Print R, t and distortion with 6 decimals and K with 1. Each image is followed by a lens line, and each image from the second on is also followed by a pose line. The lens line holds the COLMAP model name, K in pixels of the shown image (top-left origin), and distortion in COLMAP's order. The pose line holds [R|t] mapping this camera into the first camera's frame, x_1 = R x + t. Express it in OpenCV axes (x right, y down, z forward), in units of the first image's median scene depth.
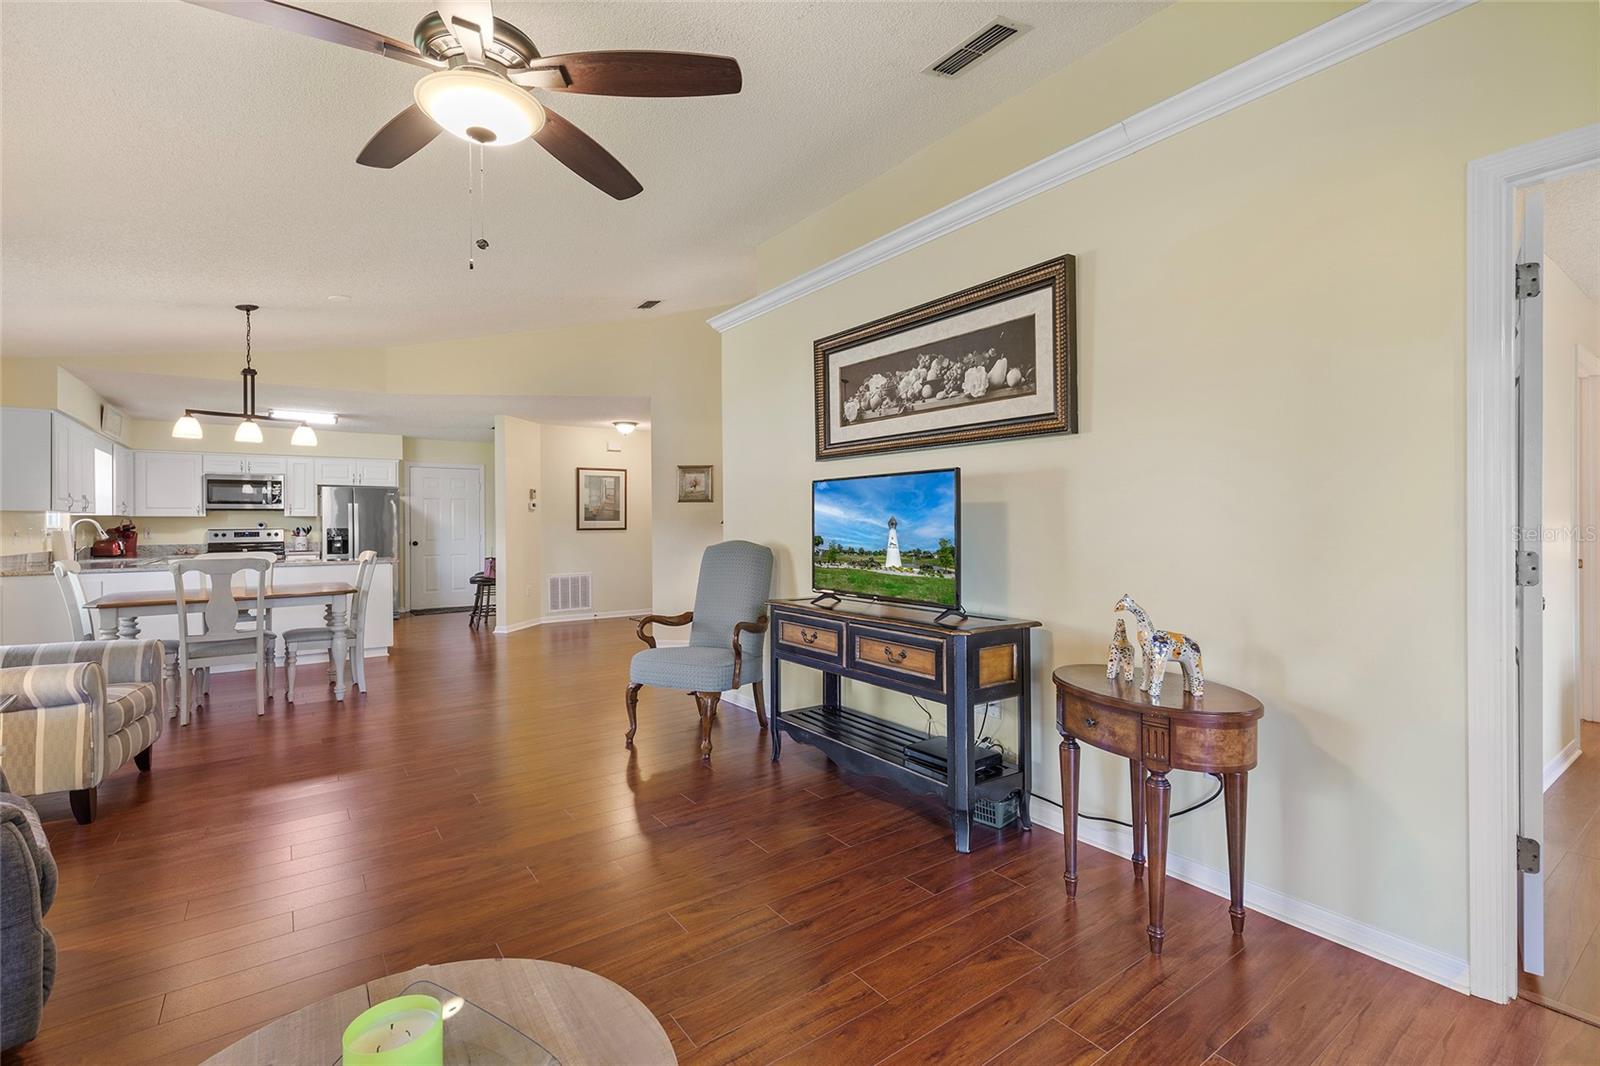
lens RADIAL K [[718.5, 0, 799.5], [0, 718.5, 522.7], [0, 0, 1]] dist [0.003802, -0.000452]
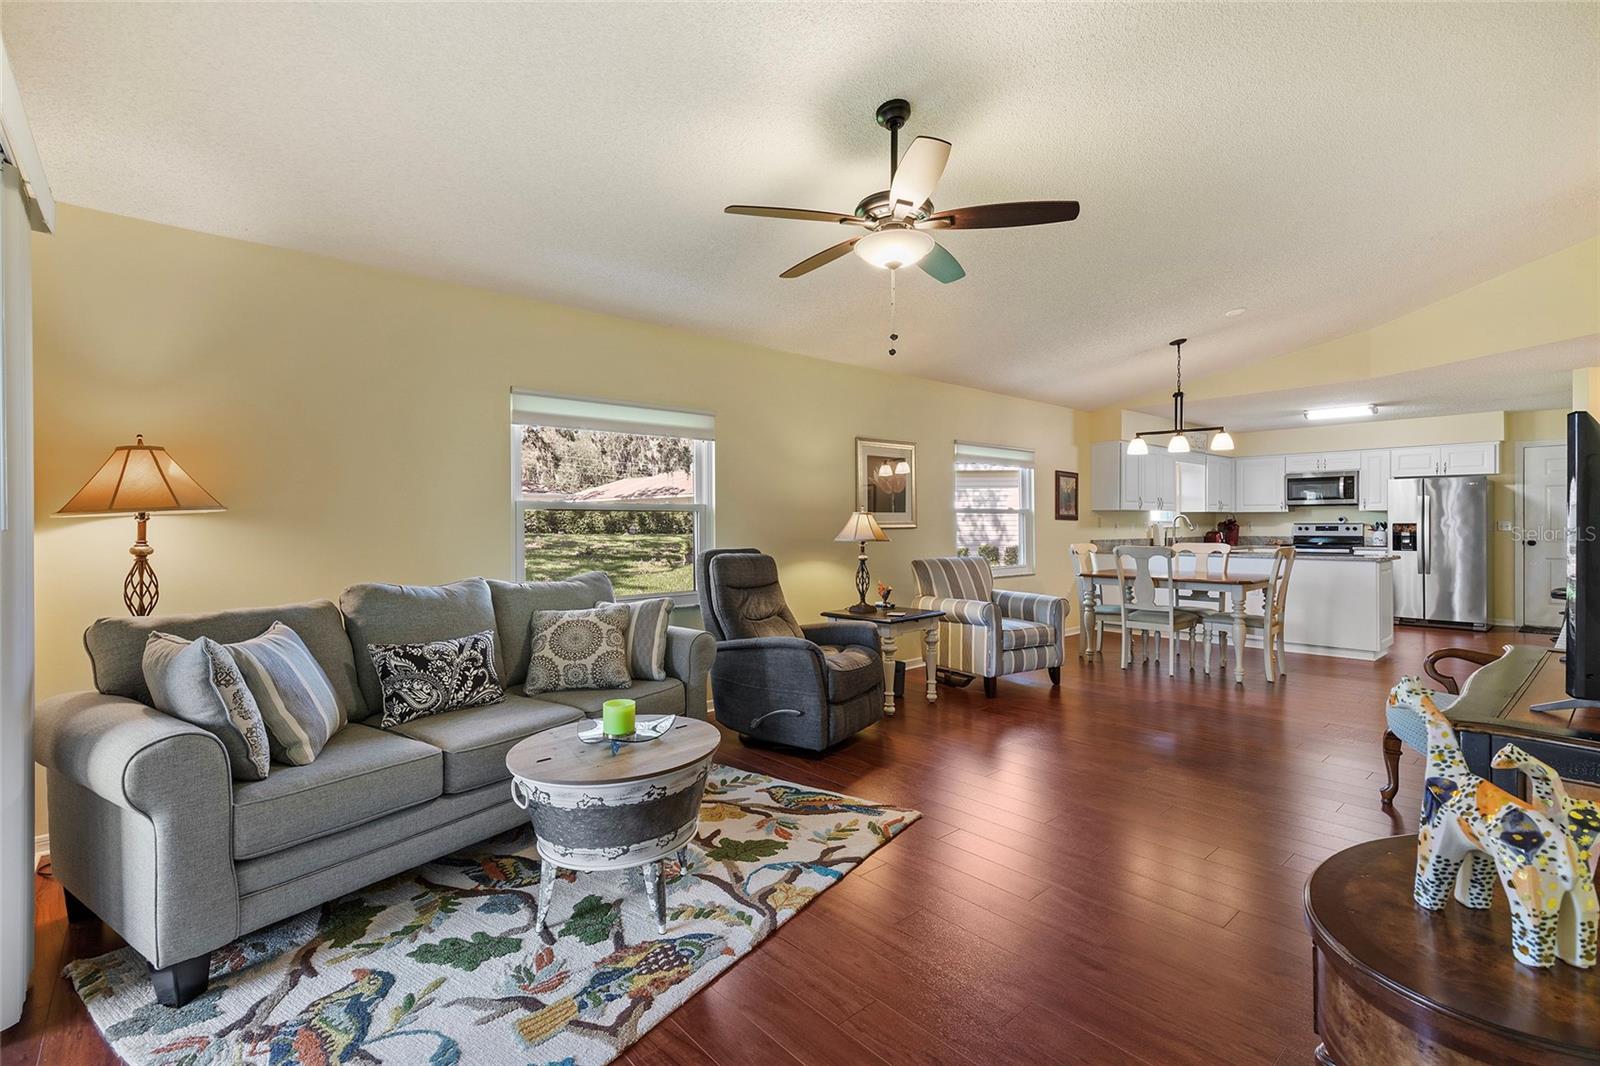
lens RADIAL K [[718.5, 0, 801.6], [0, 718.5, 529.5], [0, 0, 1]] dist [0.003802, -0.000452]
pose [[0.093229, 0.014989, -0.995532, 0.424630], [0.004096, 0.999872, 0.015438, -0.003071], [0.995636, -0.005517, 0.093156, 0.271475]]
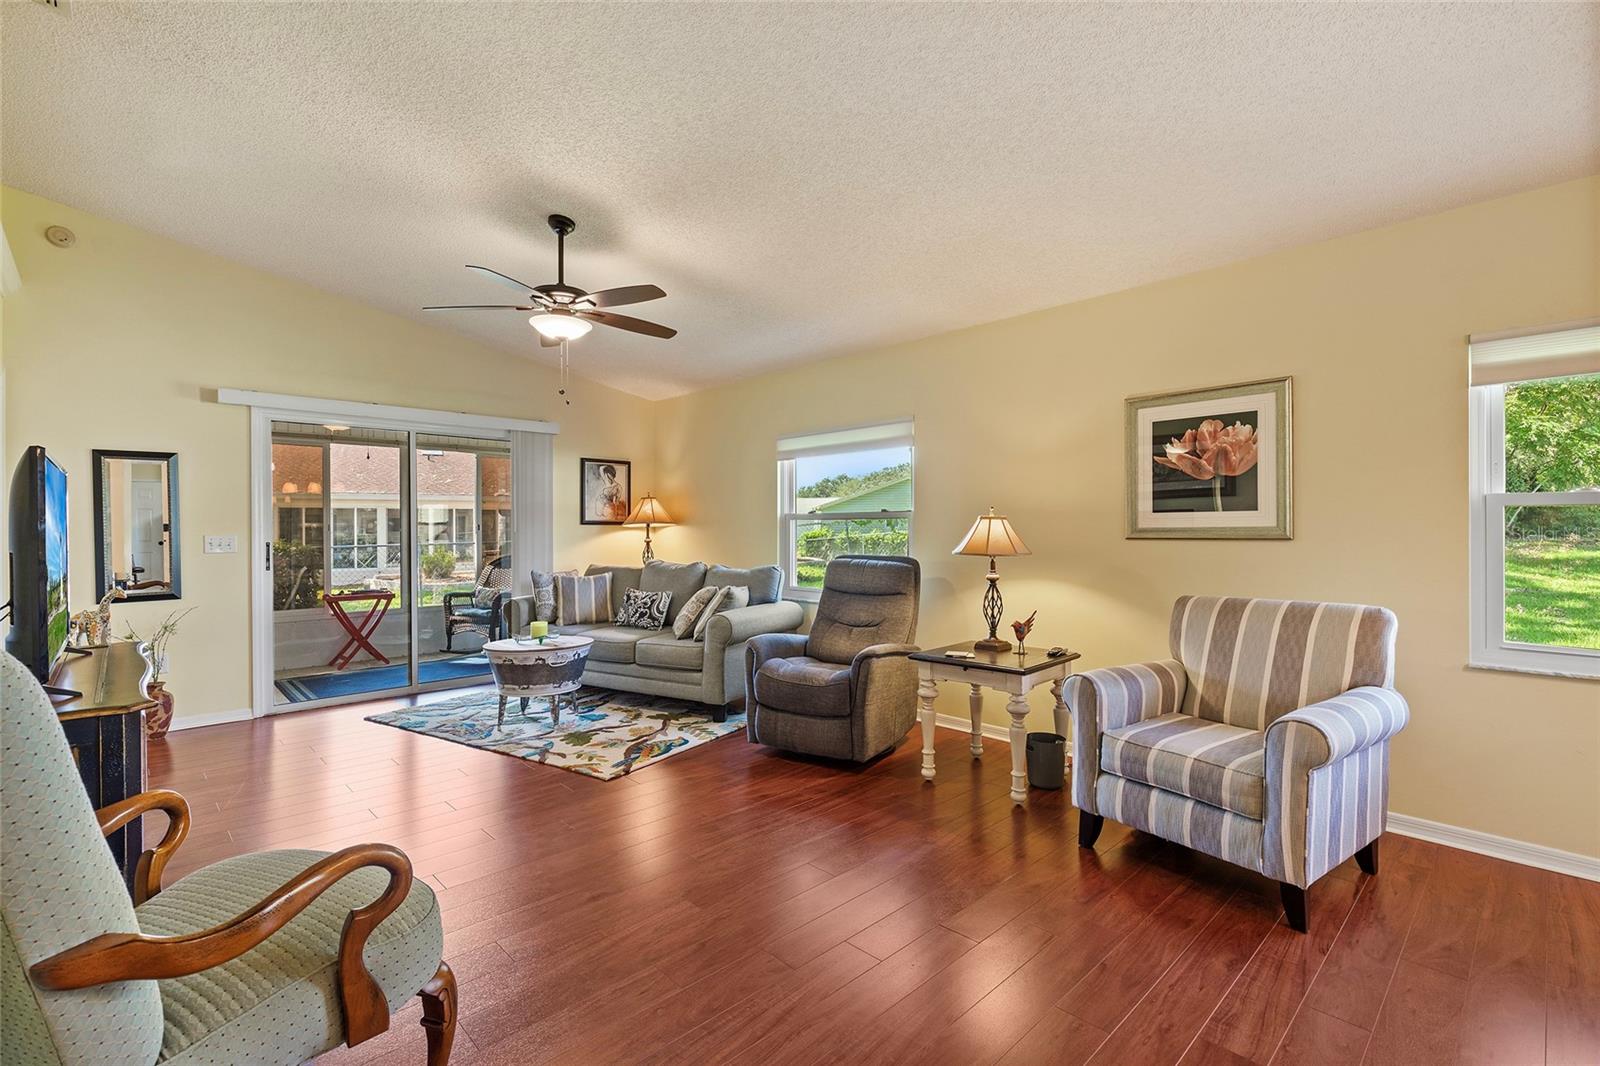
lens RADIAL K [[718.5, 0, 792.9], [0, 718.5, 533.0], [0, 0, 1]] dist [0.003802, -0.000452]
pose [[-0.991318, 0.012480, -0.130896, -0.324140], [0.011679, 0.999908, 0.006885, -0.000284], [0.130970, 0.005296, -0.991372, 1.243512]]
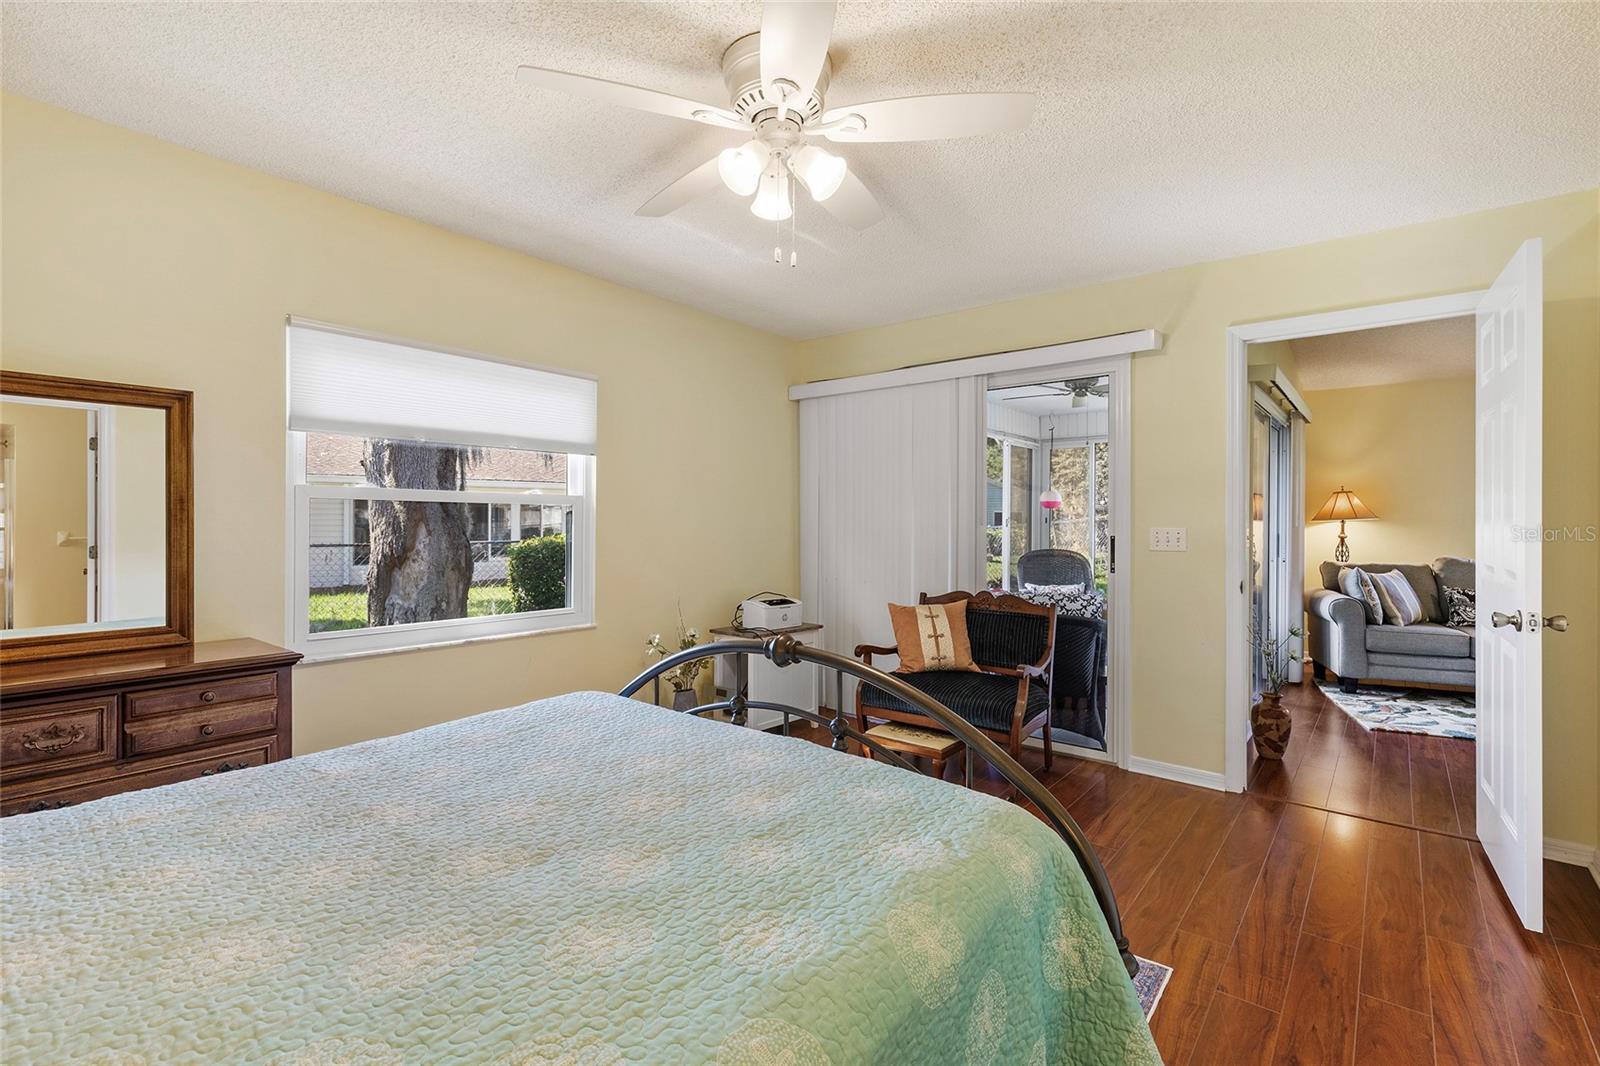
lens RADIAL K [[718.5, 0, 791.3], [0, 718.5, 516.9], [0, 0, 1]] dist [0.003802, -0.000452]
pose [[-0.972581, 0.000086, -0.232566, 1.139323], [0.001261, 0.999987, -0.004905, -0.010473], [0.232563, -0.005063, -0.972568, 0.888272]]
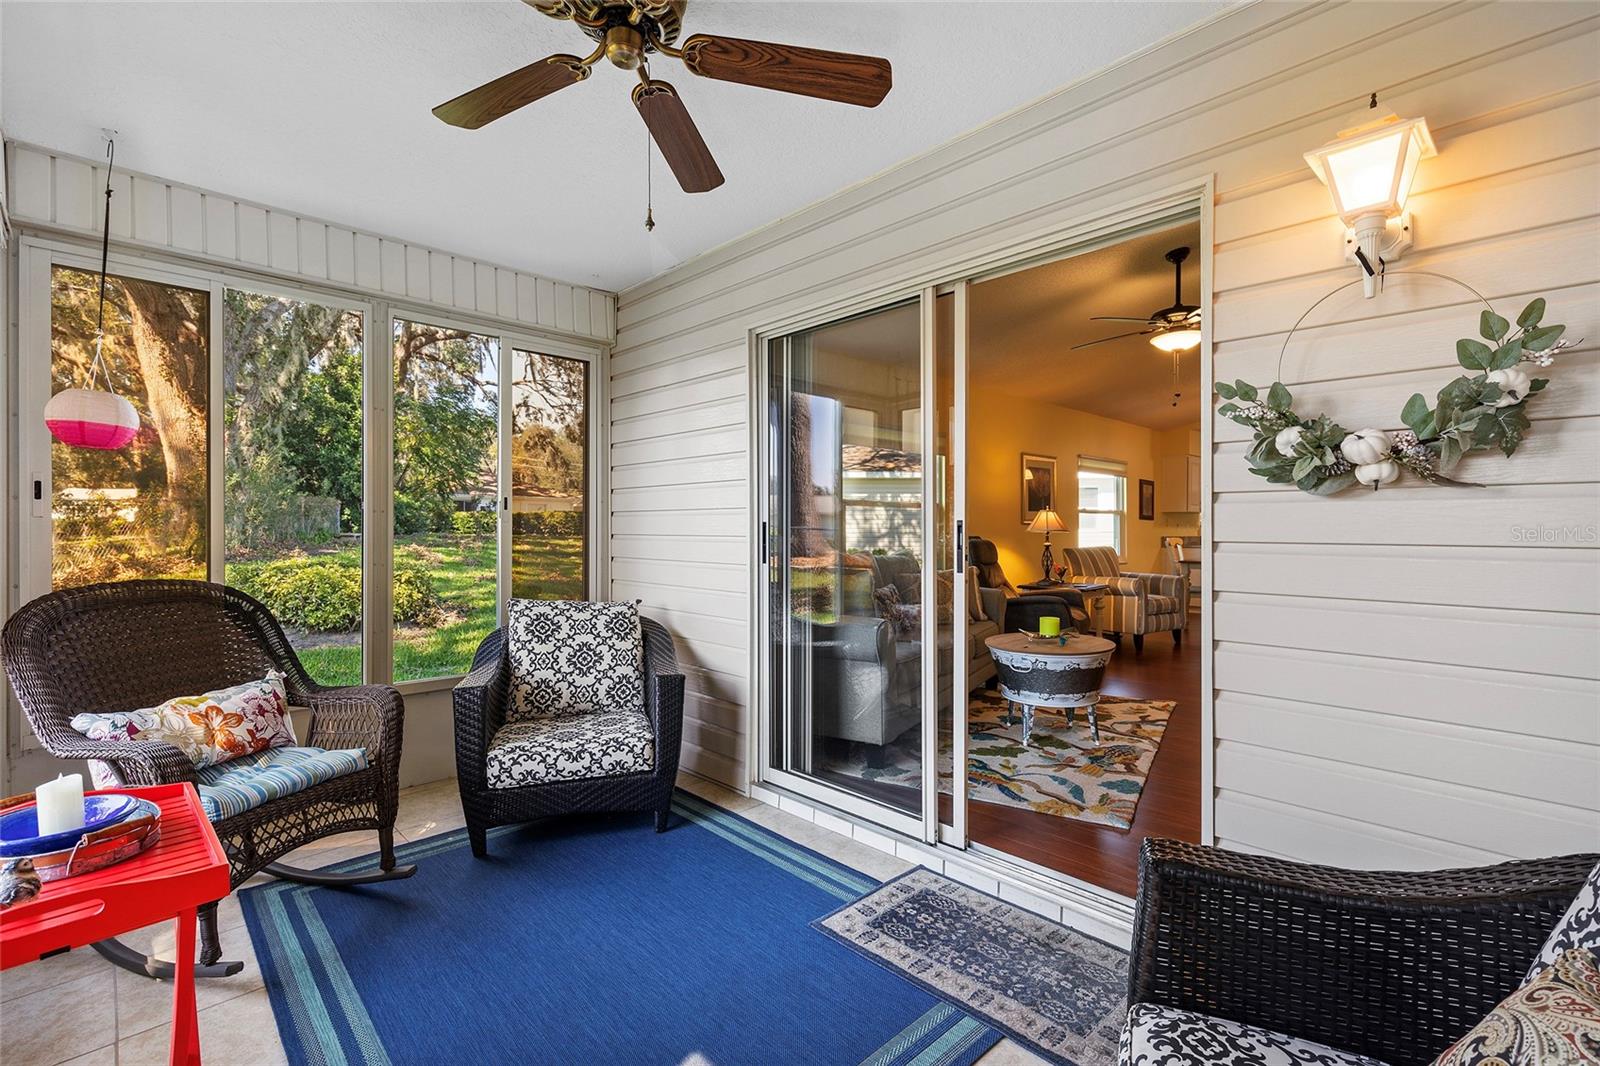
lens RADIAL K [[718.5, 0, 789.6], [0, 718.5, 534.3], [0, 0, 1]] dist [0.003802, -0.000452]
pose [[0.126300, 0.015064, -0.991878, 0.719115], [-0.000752, 0.999886, 0.015089, 0.015320], [0.991992, -0.001160, 0.126297, -0.233336]]
